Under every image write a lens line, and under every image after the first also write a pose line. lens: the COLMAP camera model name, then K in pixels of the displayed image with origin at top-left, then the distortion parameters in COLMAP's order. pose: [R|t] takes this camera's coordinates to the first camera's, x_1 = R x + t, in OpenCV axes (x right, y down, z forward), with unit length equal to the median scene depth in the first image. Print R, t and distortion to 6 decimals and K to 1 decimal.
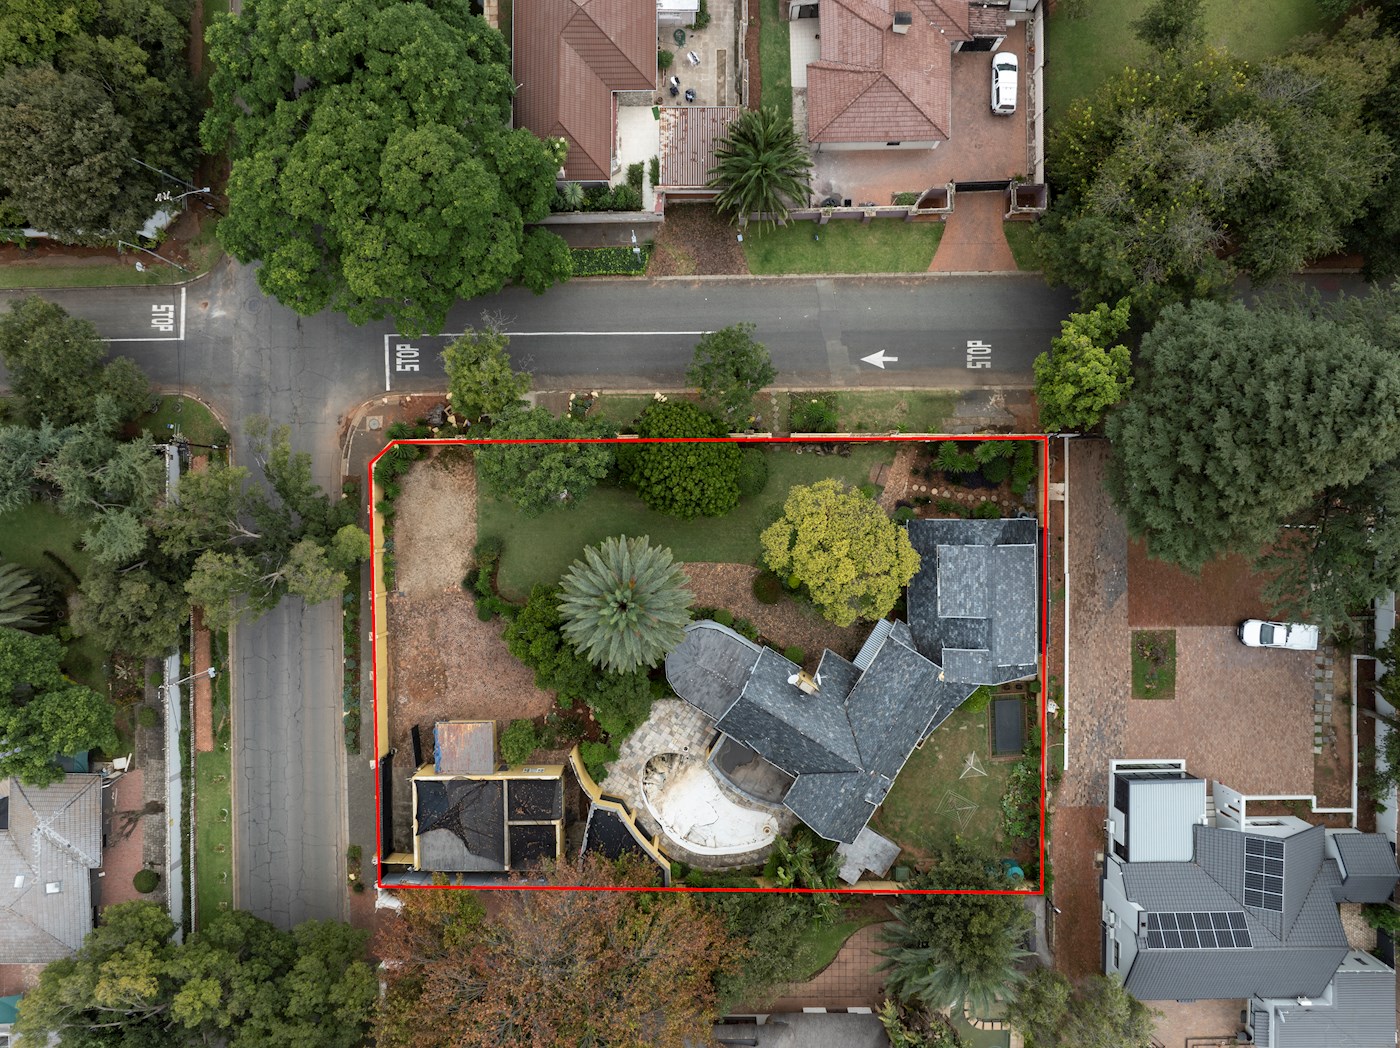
lens RADIAL K [[1035.7, 0, 670.8], [0, 1035.7, 502.1], [0, 0, 1]] dist [-0.059285, 0.017896]
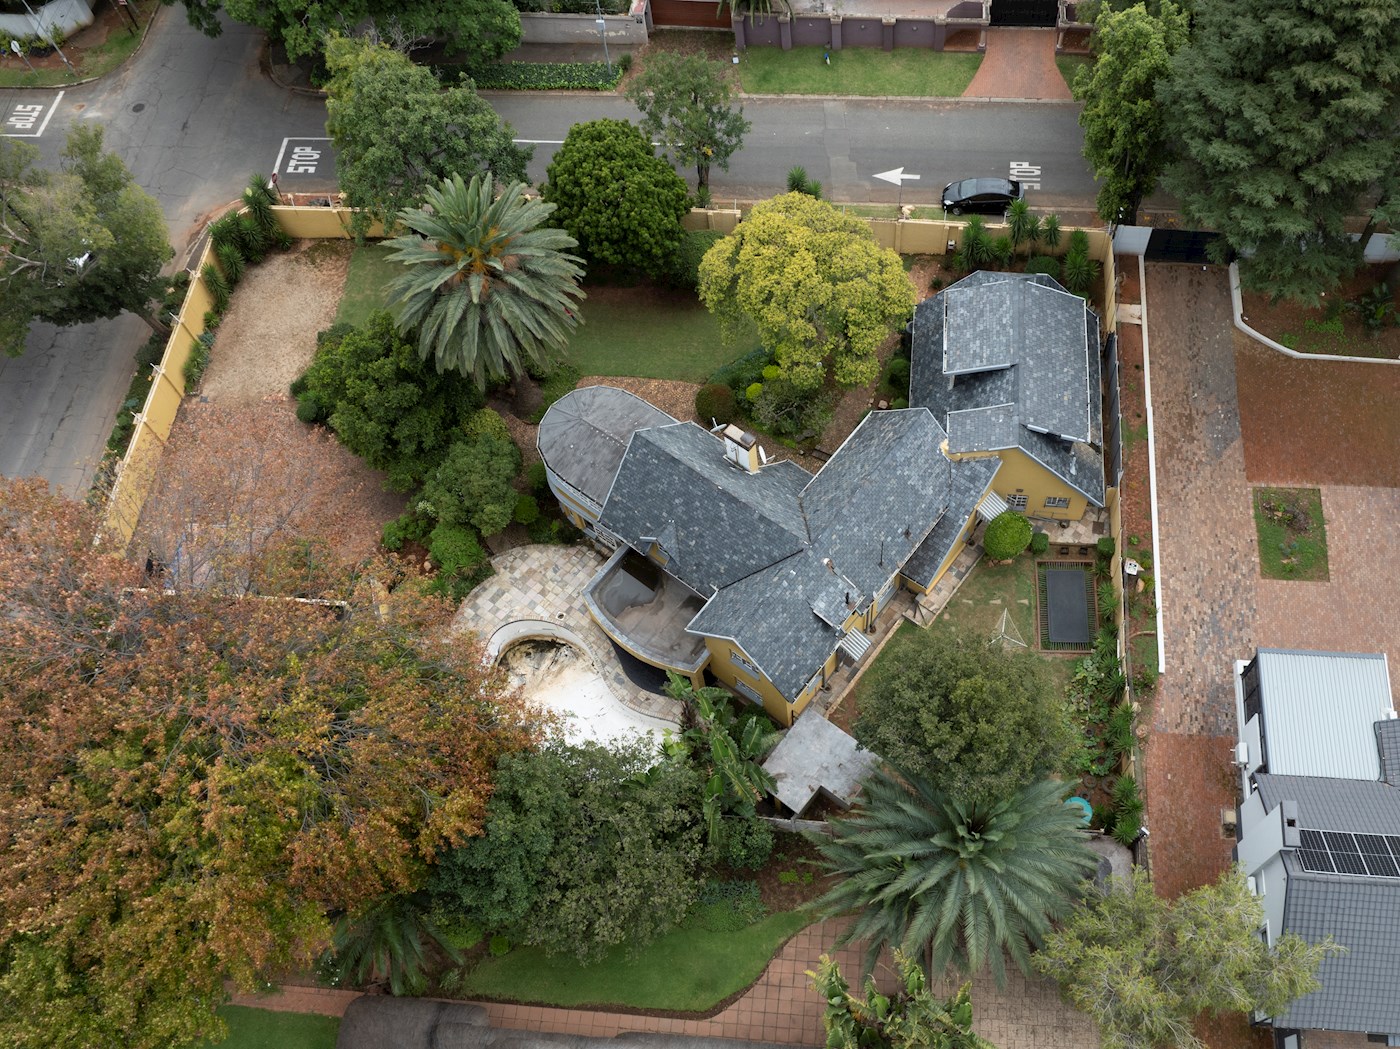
lens RADIAL K [[1269.3, 0, 819.8], [0, 1269.3, 566.4], [0, 0, 1]] dist [-0.044177, 0.009746]
pose [[0.996691, 0.076010, -0.028801, 0.198165], [-0.080758, 0.885796, -0.456995, 0.568353], [-0.009225, 0.457808, 0.889003, 0.297920]]
